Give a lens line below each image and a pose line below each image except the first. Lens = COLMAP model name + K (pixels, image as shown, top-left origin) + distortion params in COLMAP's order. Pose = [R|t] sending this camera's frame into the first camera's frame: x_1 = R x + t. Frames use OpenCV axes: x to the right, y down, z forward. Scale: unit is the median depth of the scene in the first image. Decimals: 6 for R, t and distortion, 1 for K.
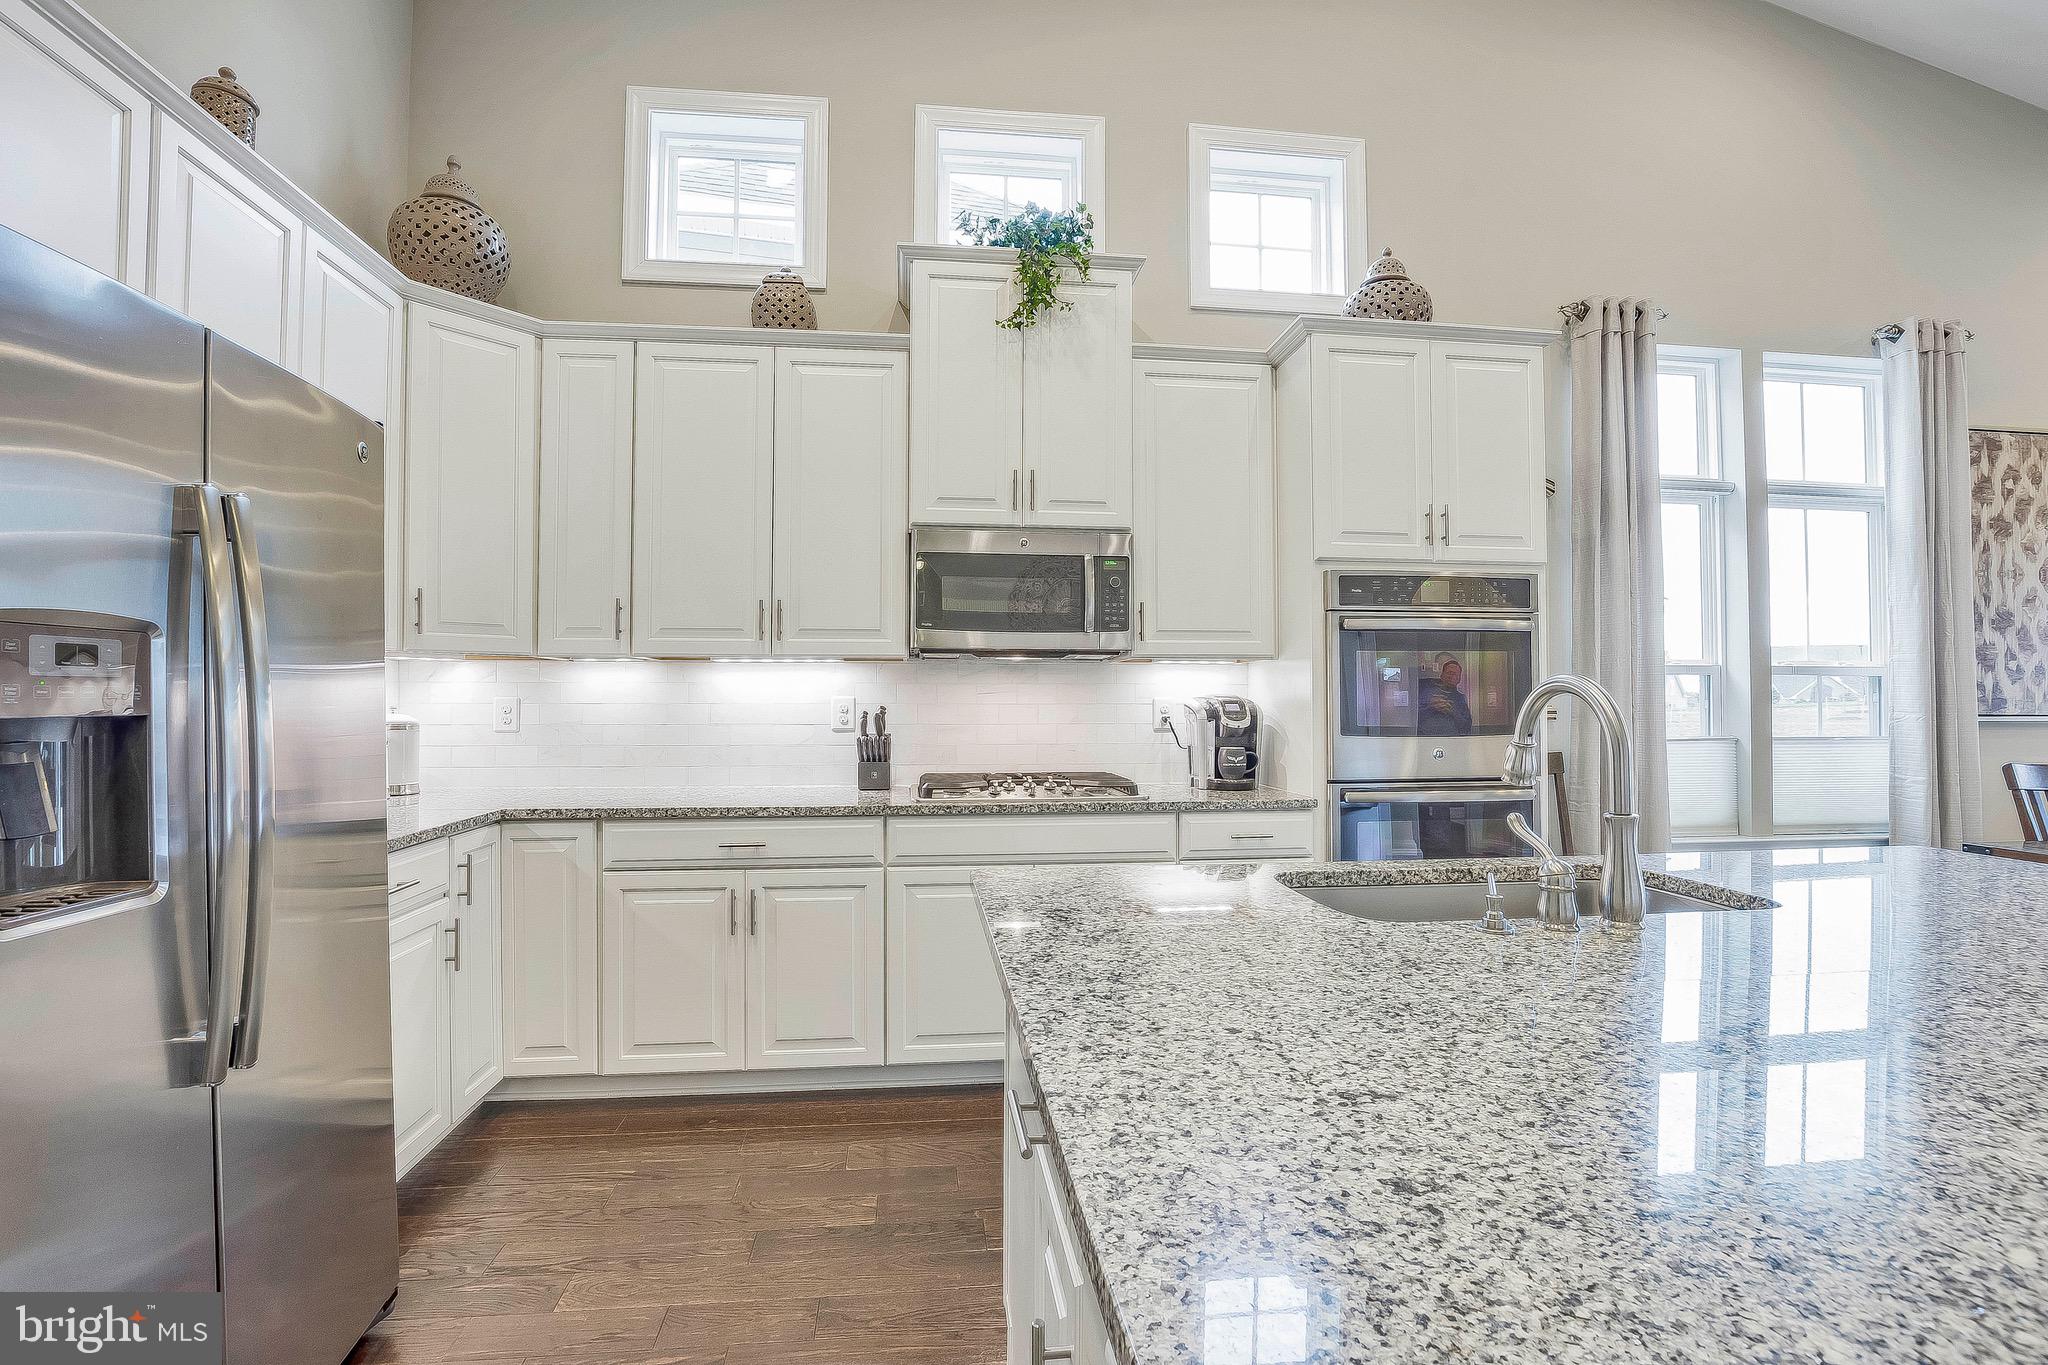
lens RADIAL K [[928.5, 0, 1019.4], [0, 928.5, 683.6], [0, 0, 1]] dist [-0.031758, 0.003413]
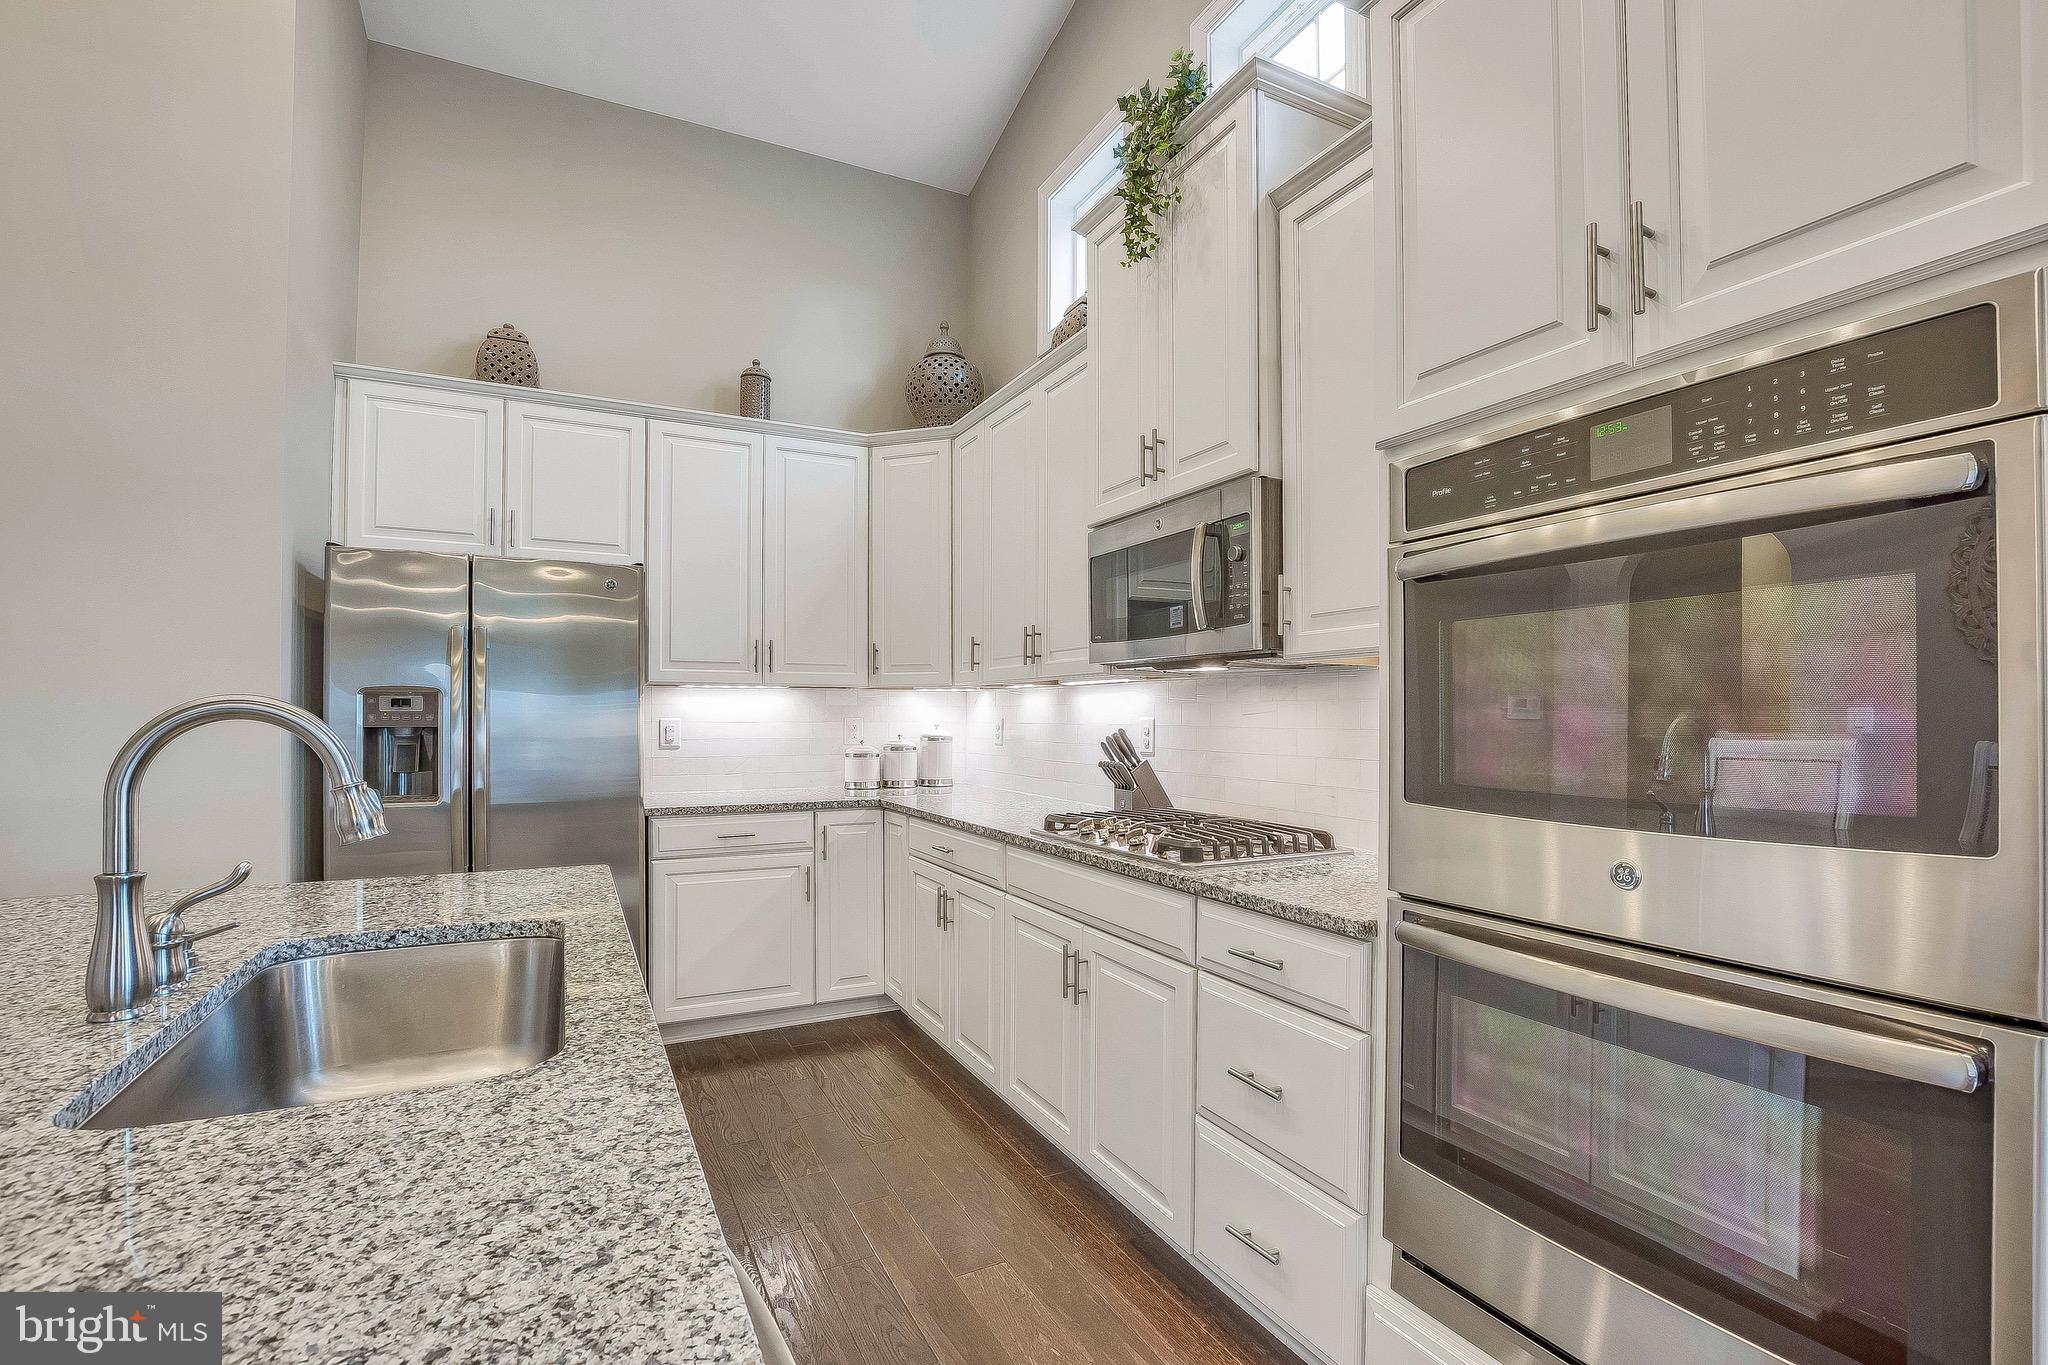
lens RADIAL K [[928.5, 0, 1024.9], [0, 928.5, 707.1], [0, 0, 1]] dist [-0.031758, 0.003413]
pose [[0.335535, -0.009346, -0.941981, 0.692065], [0.014324, 0.999886, -0.004819, 0.006336], [0.941919, -0.011876, 0.335630, 0.614926]]
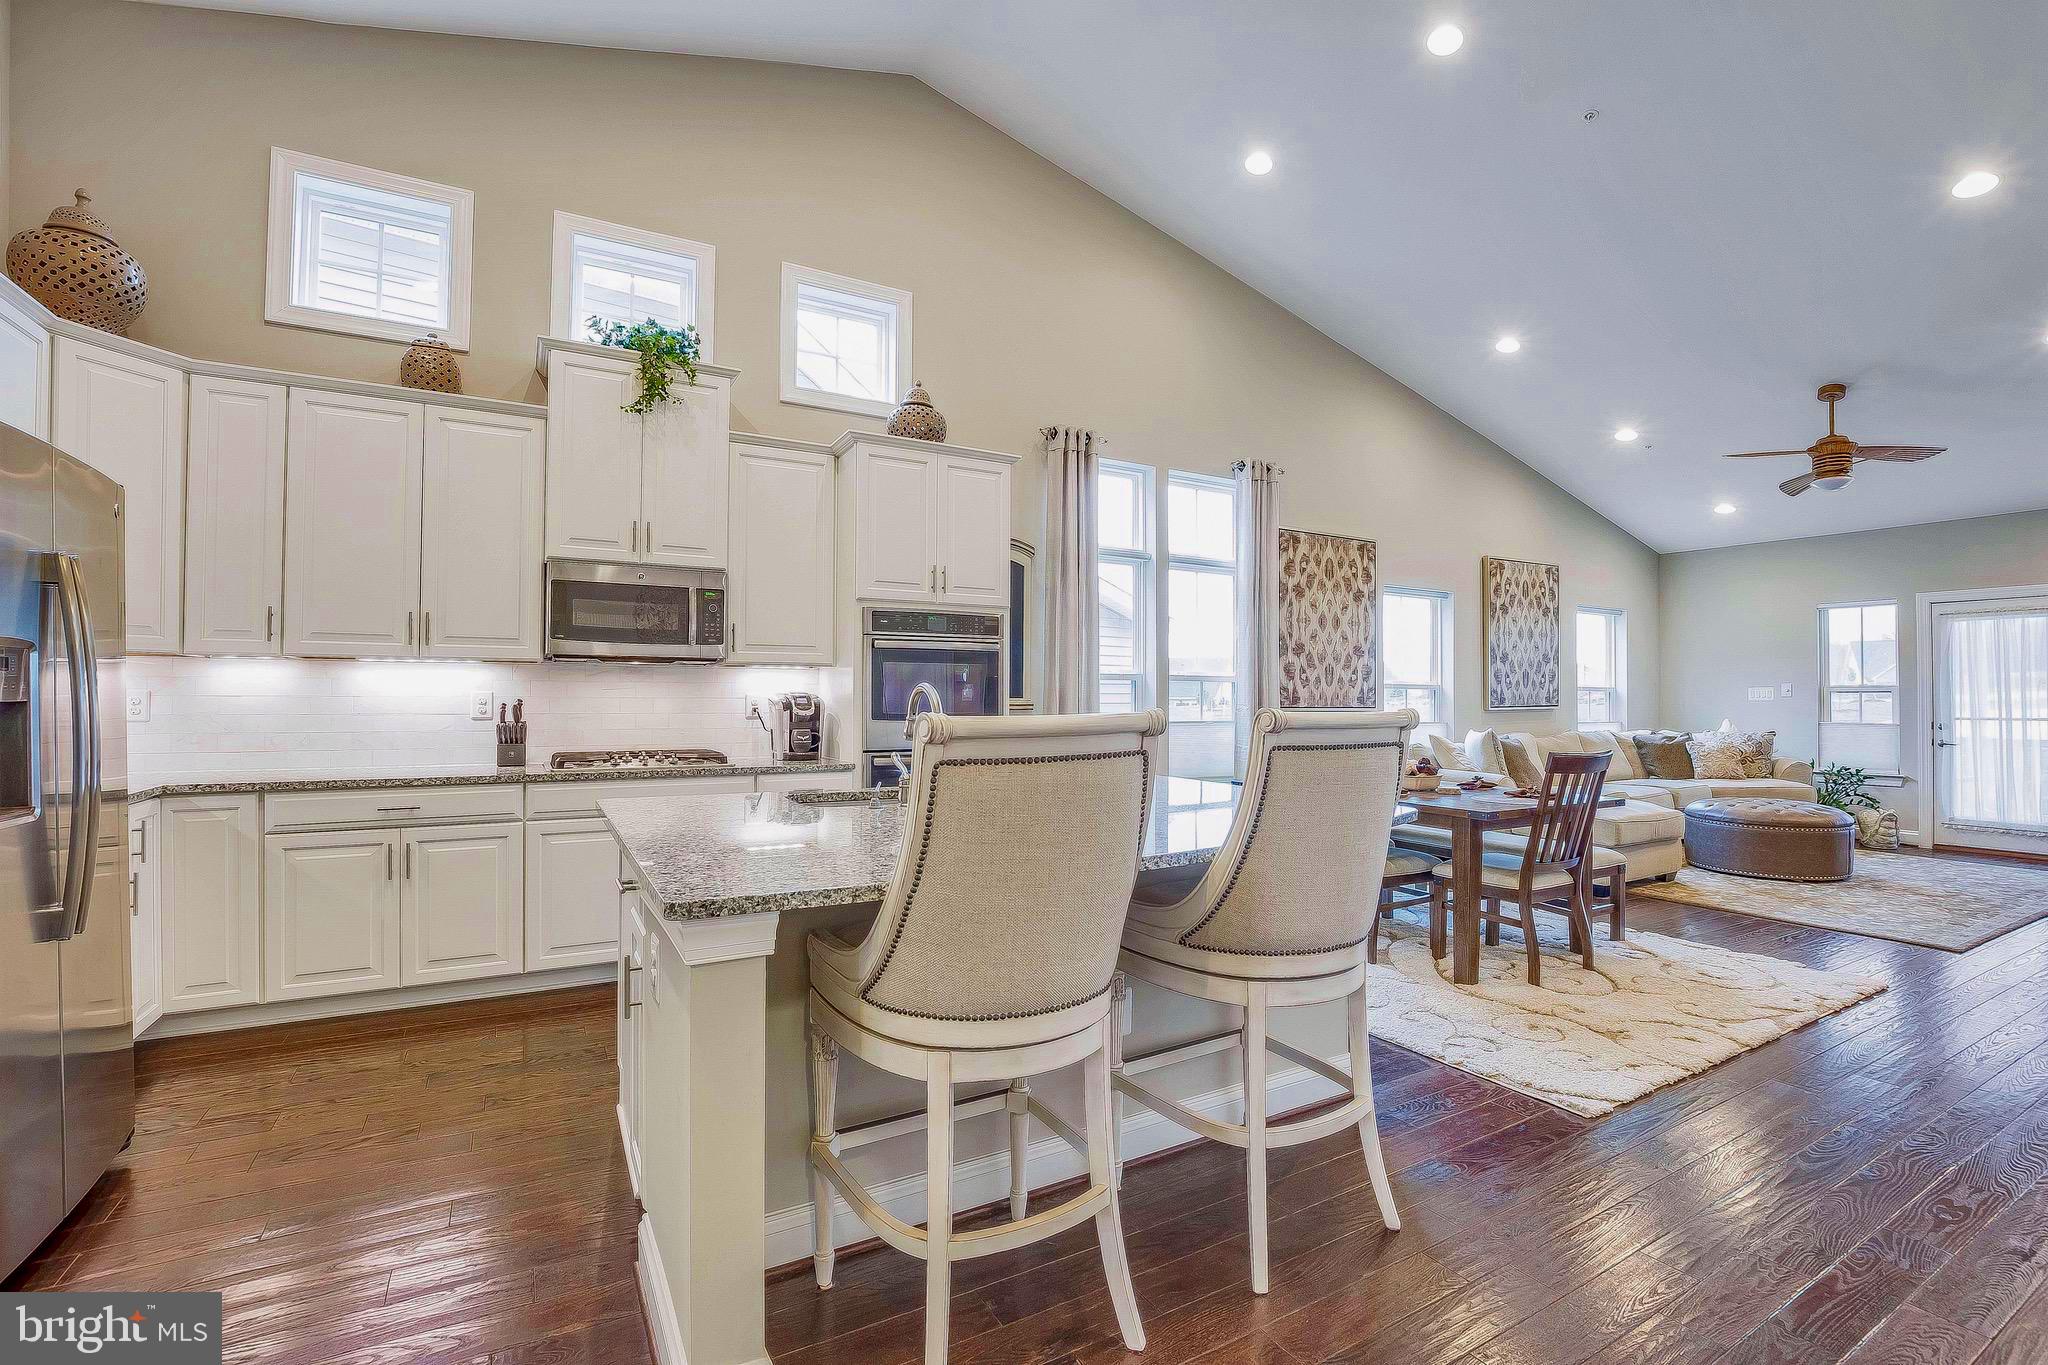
lens RADIAL K [[882.1, 0, 1009.7], [0, 882.1, 686.5], [0, 0, 1]] dist [-0.030443, 0.004089]
pose [[0.925078, 0.007885, 0.379695, 0.017204], [-0.009734, 0.999948, 0.002950, -0.002728], [-0.379652, -0.006425, 0.925107, -0.353359]]
